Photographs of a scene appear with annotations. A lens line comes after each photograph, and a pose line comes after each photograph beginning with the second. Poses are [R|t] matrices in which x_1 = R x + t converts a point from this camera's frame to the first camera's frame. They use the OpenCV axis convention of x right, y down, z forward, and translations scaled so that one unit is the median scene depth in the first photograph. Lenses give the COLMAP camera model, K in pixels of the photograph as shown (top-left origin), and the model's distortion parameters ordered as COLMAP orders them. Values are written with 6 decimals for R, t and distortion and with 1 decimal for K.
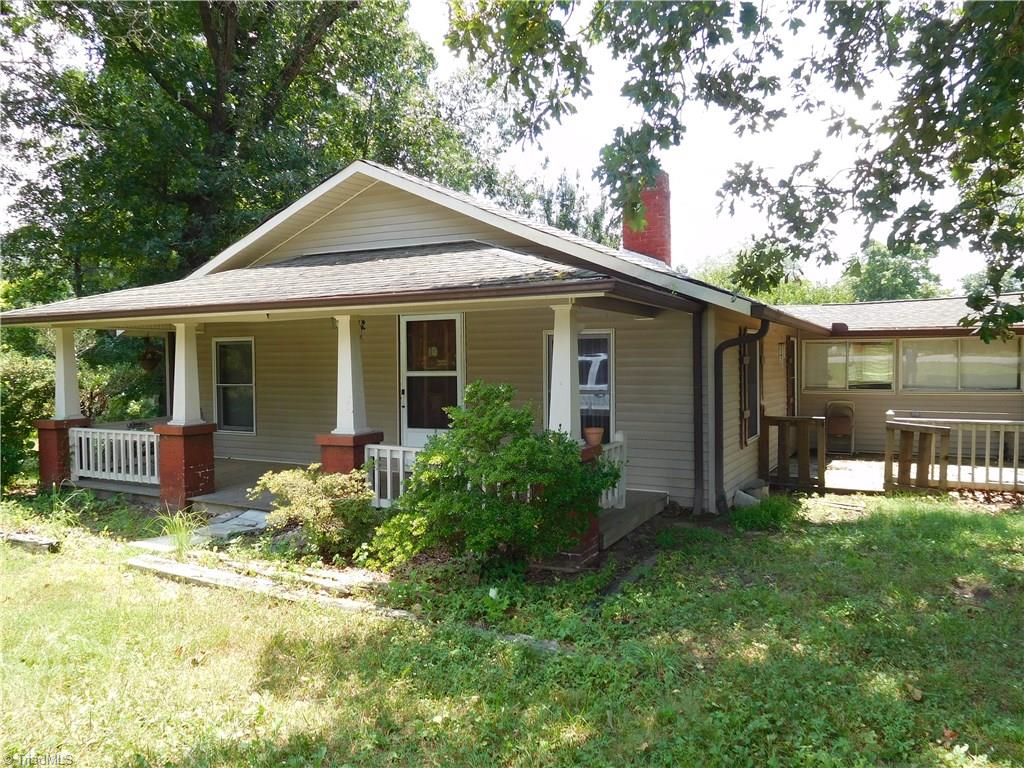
lens RADIAL K [[731.4, 0, 512.0], [0, 731.4, 384.0], [0, 0, 1]] dist [0.005498, 0.003283]
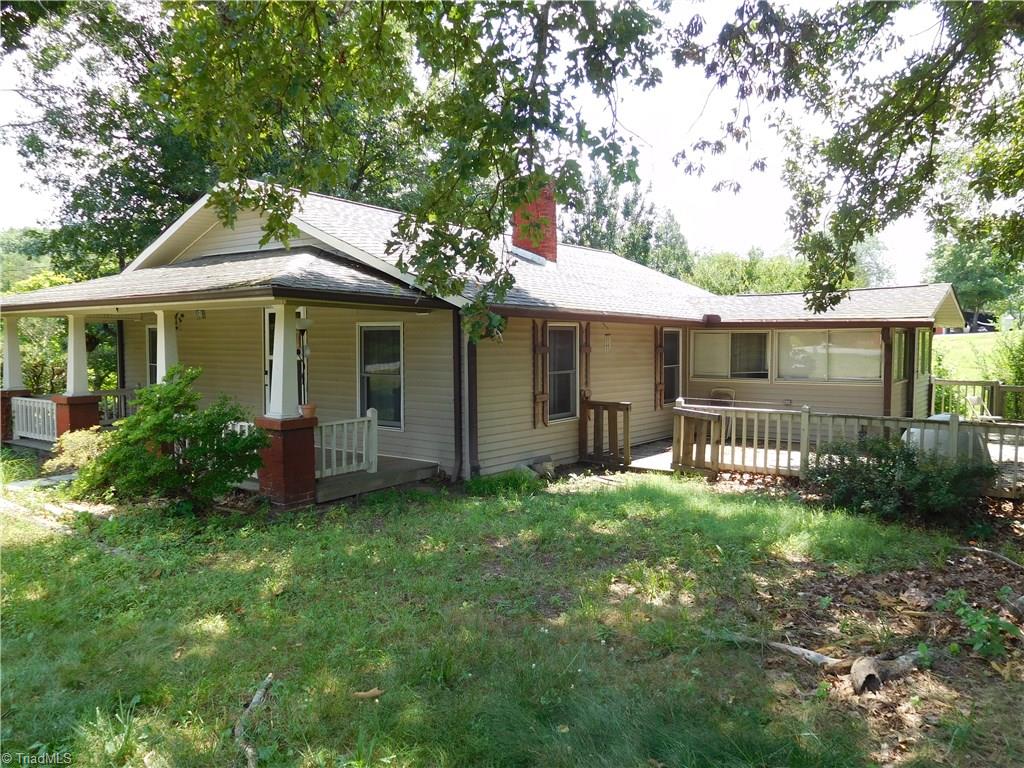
lens RADIAL K [[731.4, 0, 512.0], [0, 731.4, 384.0], [0, 0, 1]] dist [0.005498, 0.003283]
pose [[0.988156, 0.021240, -0.151974, 0.443240], [-0.017289, 0.999479, 0.027271, -0.009970], [0.152474, -0.024320, 0.988008, -0.120538]]
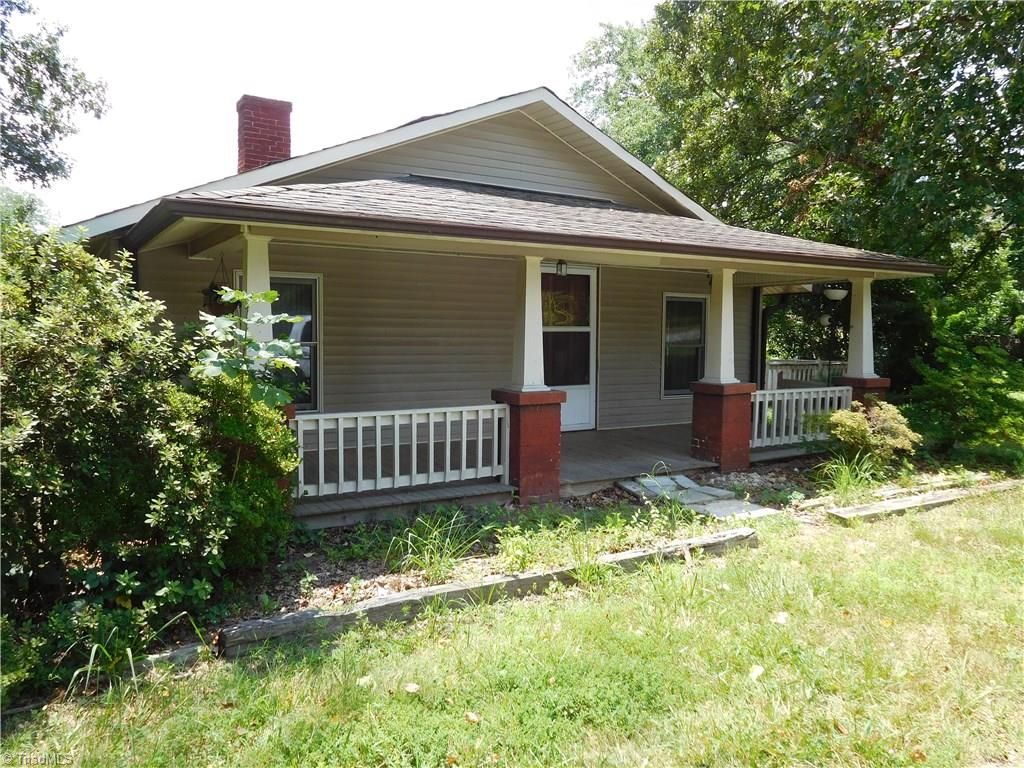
lens RADIAL K [[758.7, 0, 511.0], [0, 758.7, 391.6], [0, 0, 1]] dist [-0.027292, 0.001268]
pose [[0.514056, -0.052269, 0.856163, -1.040542], [0.014599, 0.998530, 0.052195, 0.015729], [-0.857633, -0.014332, 0.514063, 0.555921]]
